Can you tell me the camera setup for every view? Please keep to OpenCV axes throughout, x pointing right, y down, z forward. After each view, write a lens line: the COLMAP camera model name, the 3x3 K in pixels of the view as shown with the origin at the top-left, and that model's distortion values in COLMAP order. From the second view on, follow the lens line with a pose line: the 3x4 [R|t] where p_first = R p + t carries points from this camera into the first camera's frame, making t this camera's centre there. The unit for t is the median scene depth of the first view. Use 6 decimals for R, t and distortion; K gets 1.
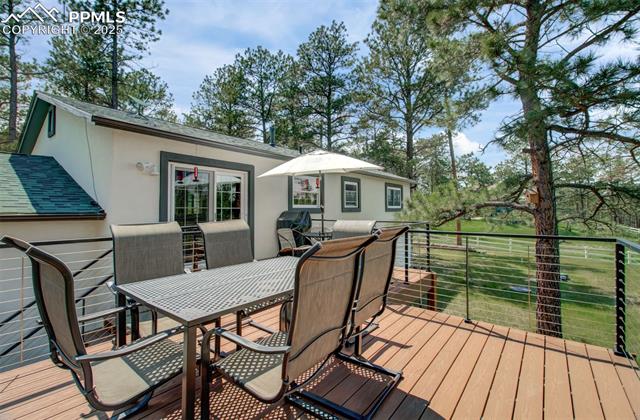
lens RADIAL K [[292.0, 0, 319.4], [0, 292.0, 203.9], [0, 0, 1]] dist [-0.001250, -0.000085]
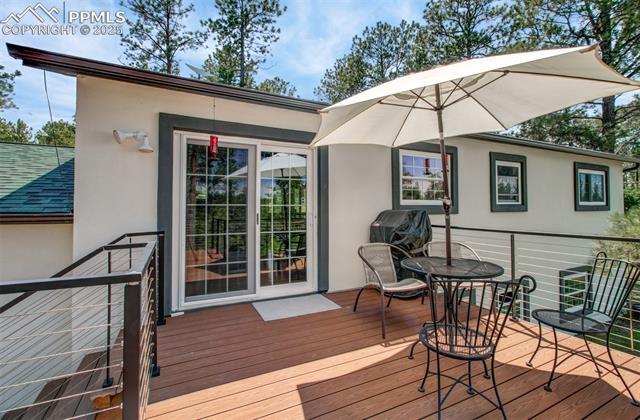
lens RADIAL K [[292.0, 0, 319.4], [0, 292.0, 203.9], [0, 0, 1]] dist [-0.001250, -0.000085]
pose [[0.904821, -0.003150, -0.425781, 0.006090], [0.006745, 0.999953, 0.006935, 0.002325], [0.425740, -0.009146, 0.904800, 0.145284]]
